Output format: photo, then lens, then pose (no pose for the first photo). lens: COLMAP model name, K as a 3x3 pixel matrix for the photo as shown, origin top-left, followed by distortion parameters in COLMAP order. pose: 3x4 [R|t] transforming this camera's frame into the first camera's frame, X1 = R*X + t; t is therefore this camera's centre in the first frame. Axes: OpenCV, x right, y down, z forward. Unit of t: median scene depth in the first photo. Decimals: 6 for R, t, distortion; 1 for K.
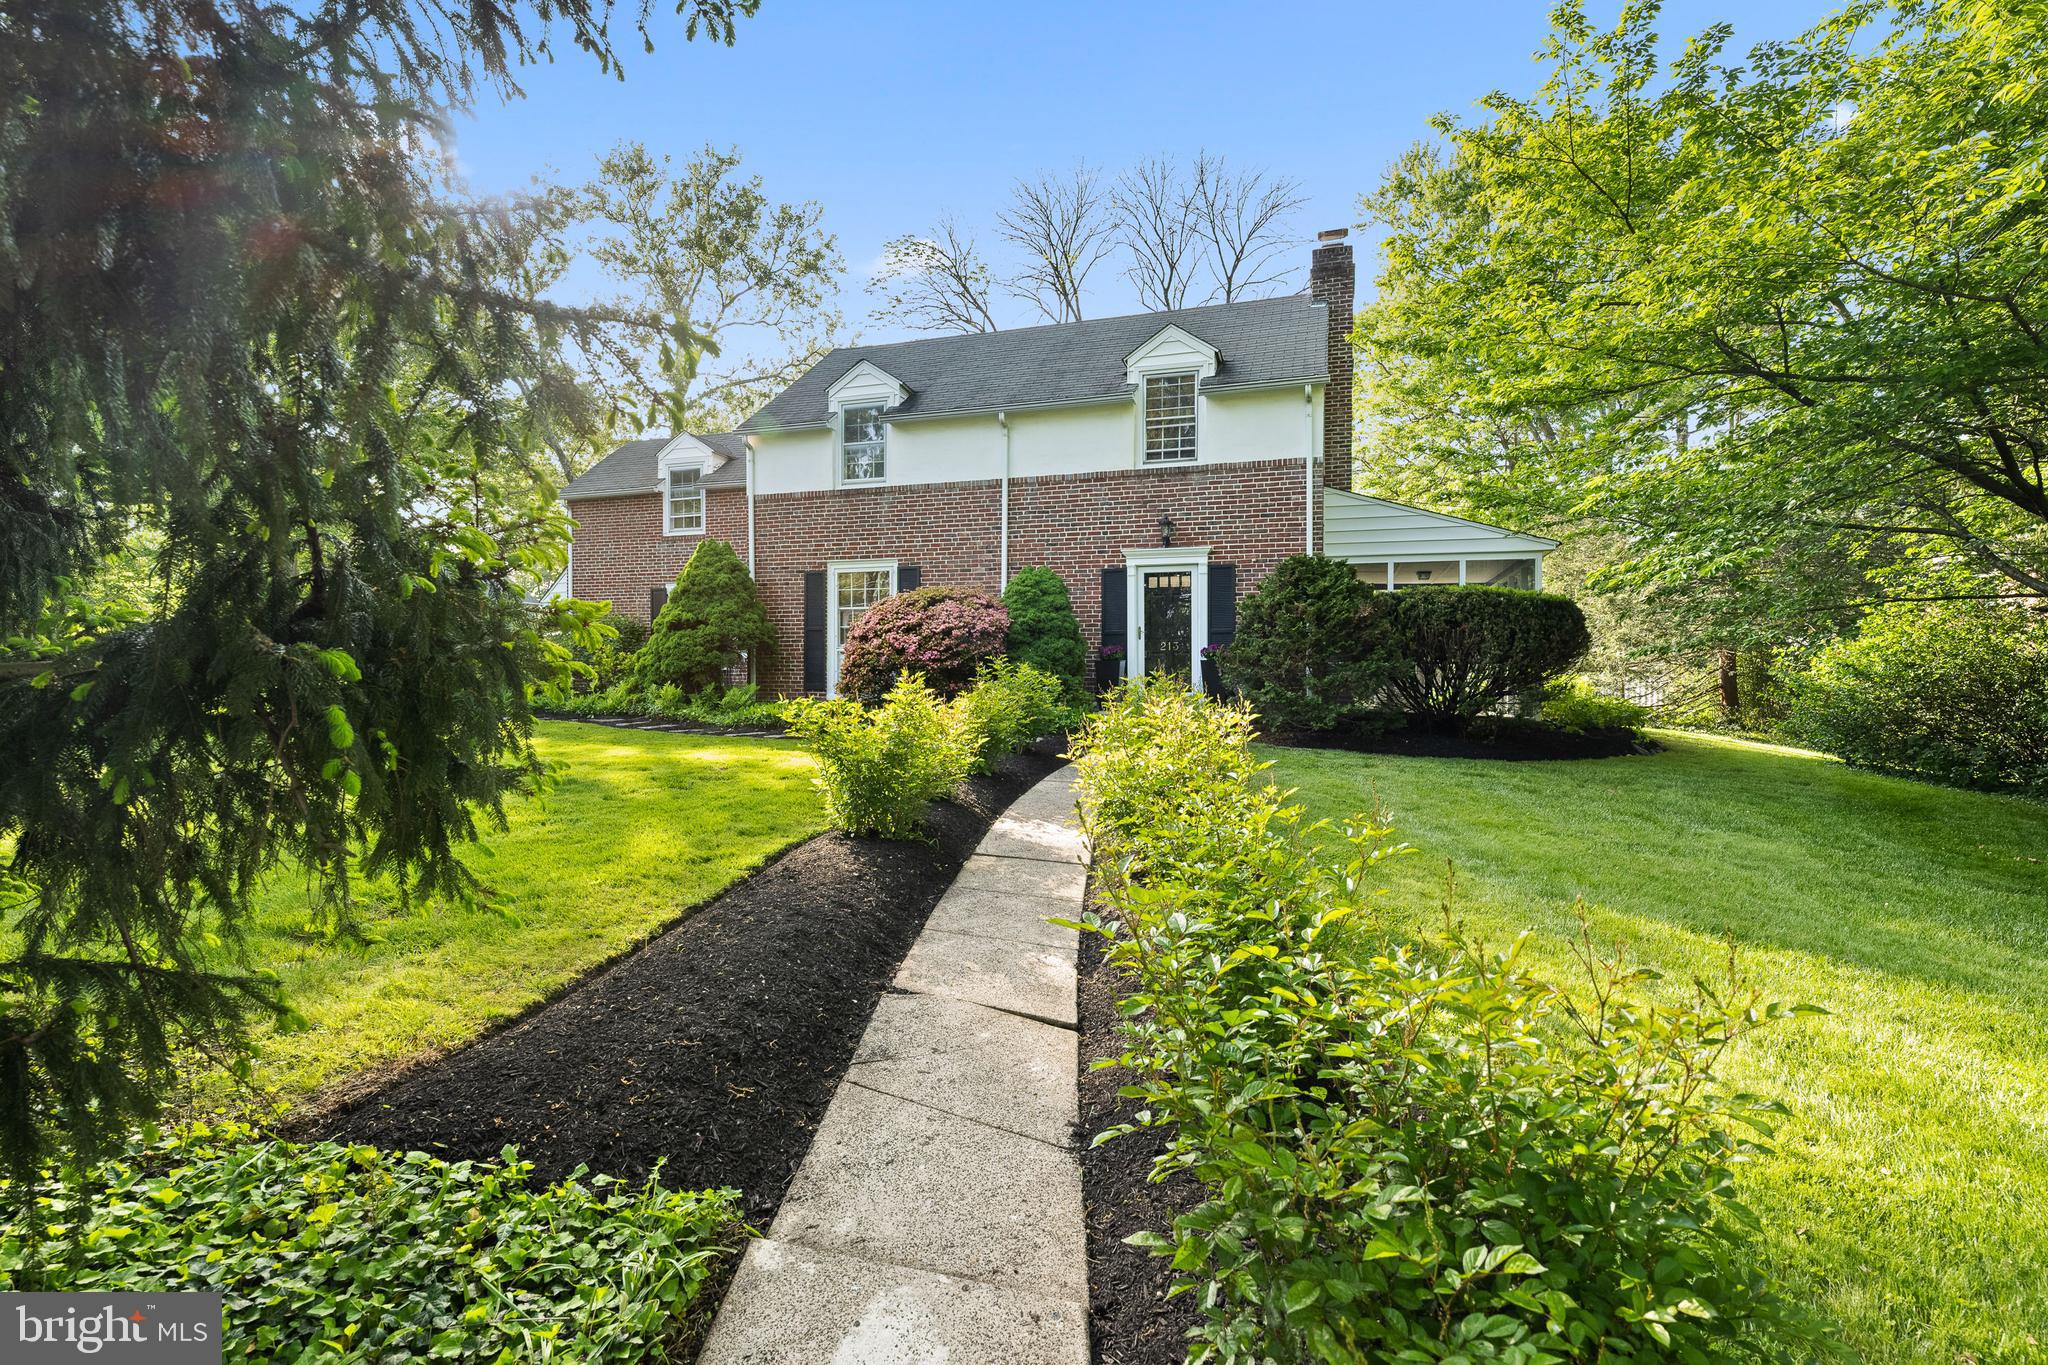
lens RADIAL K [[972.8, 0, 1024.0], [0, 972.8, 682.5], [0, 0, 1]] dist [-0.000998, -0.000347]
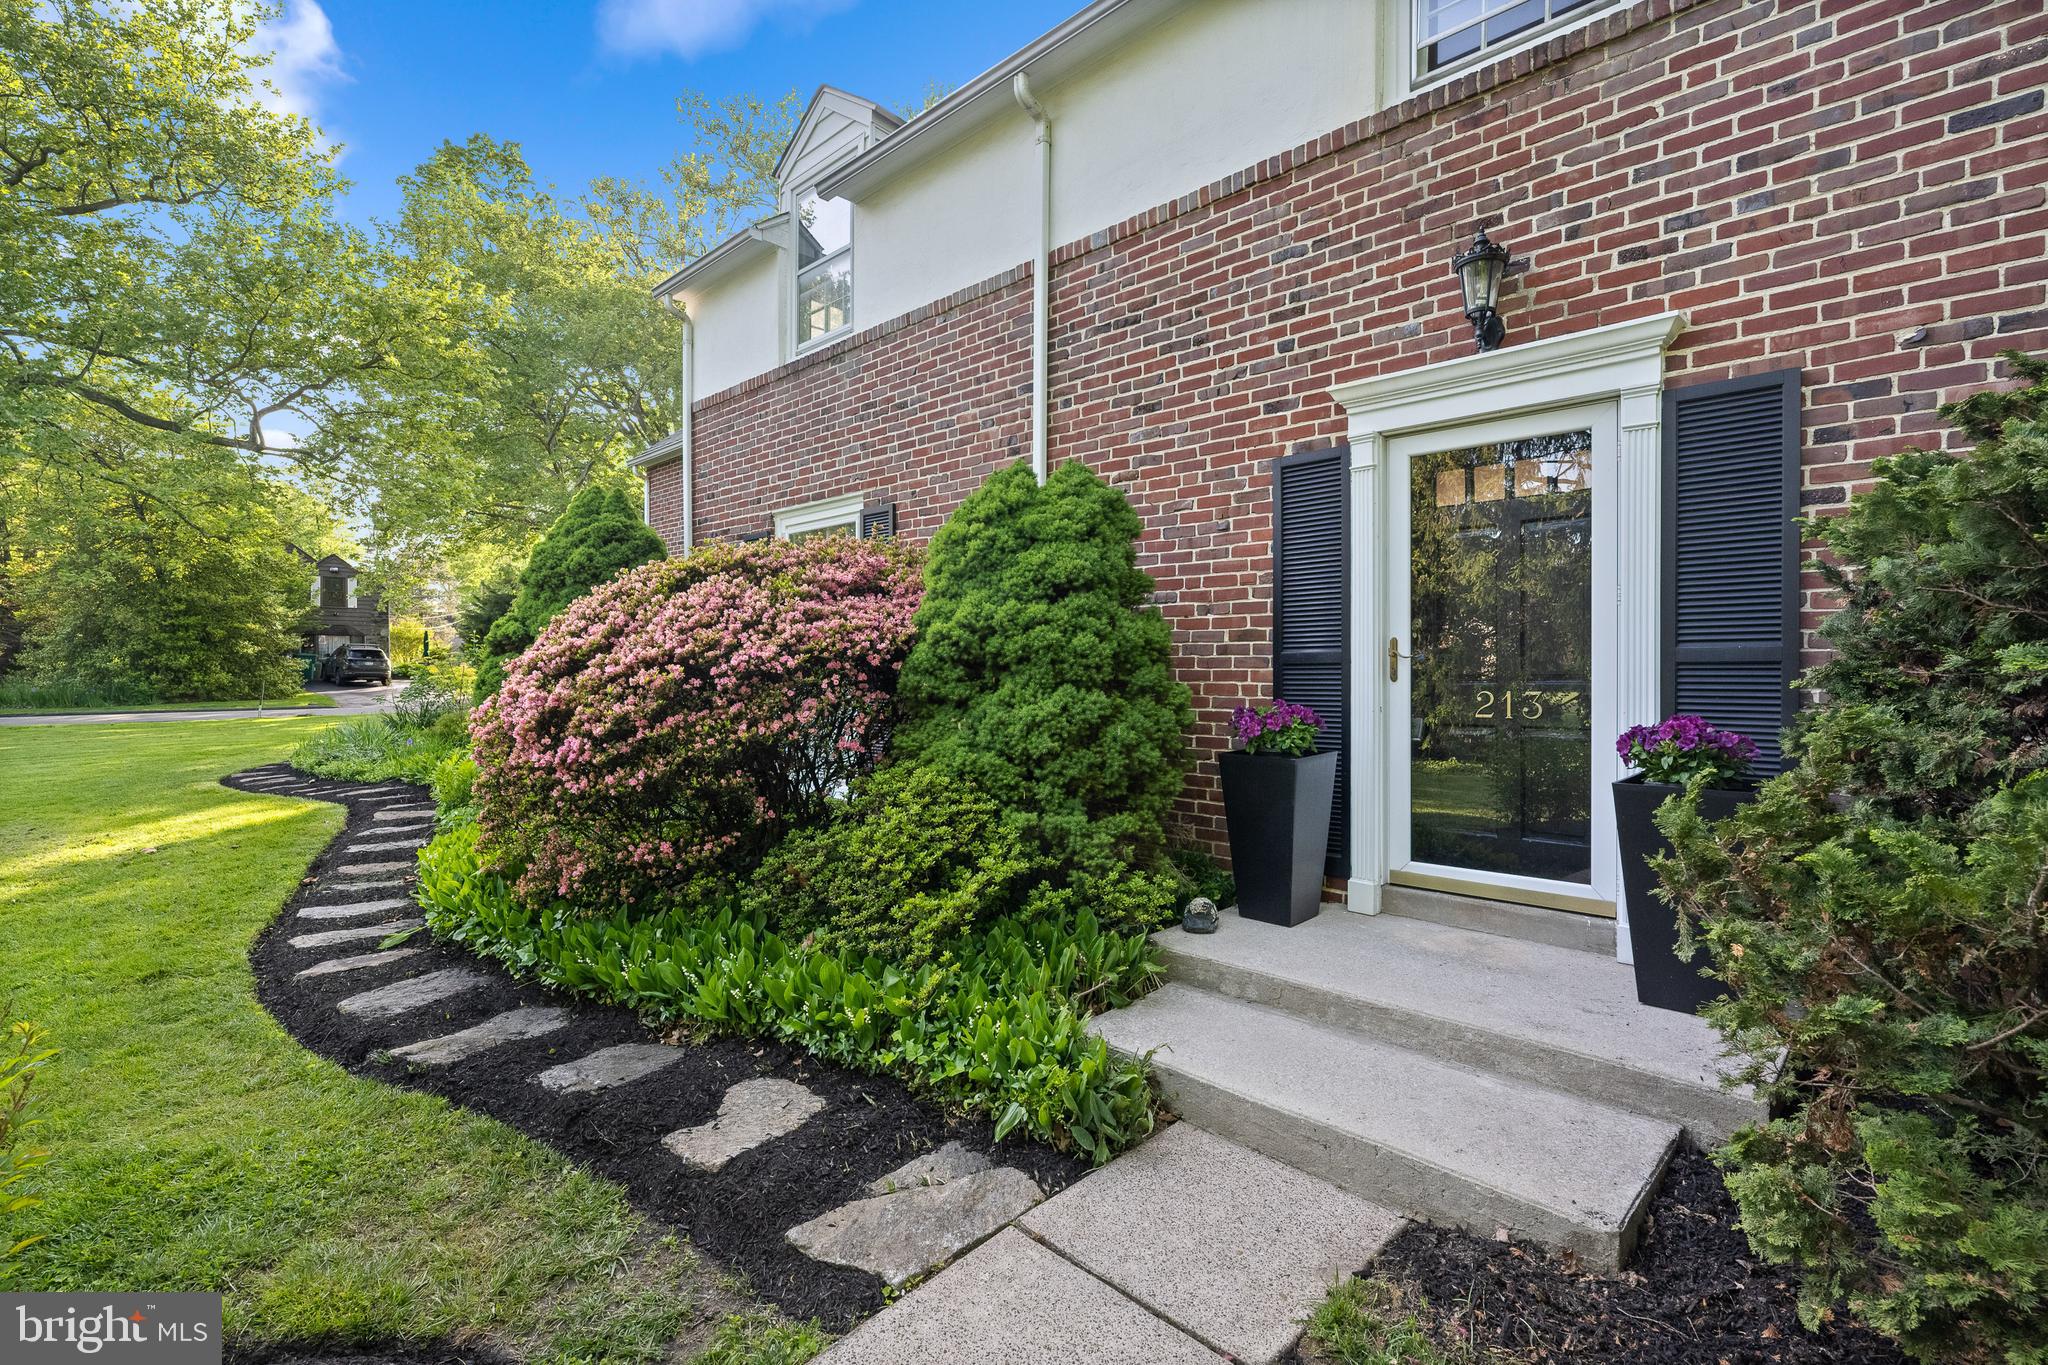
lens RADIAL K [[972.8, 0, 1024.0], [0, 972.8, 682.5], [0, 0, 1]] dist [-0.000998, -0.000347]
pose [[0.914315, 0.005499, -0.404967, 0.135975], [-0.005686, 0.999984, 0.000739, -0.044270], [0.404965, 0.001627, 0.914331, 0.683743]]
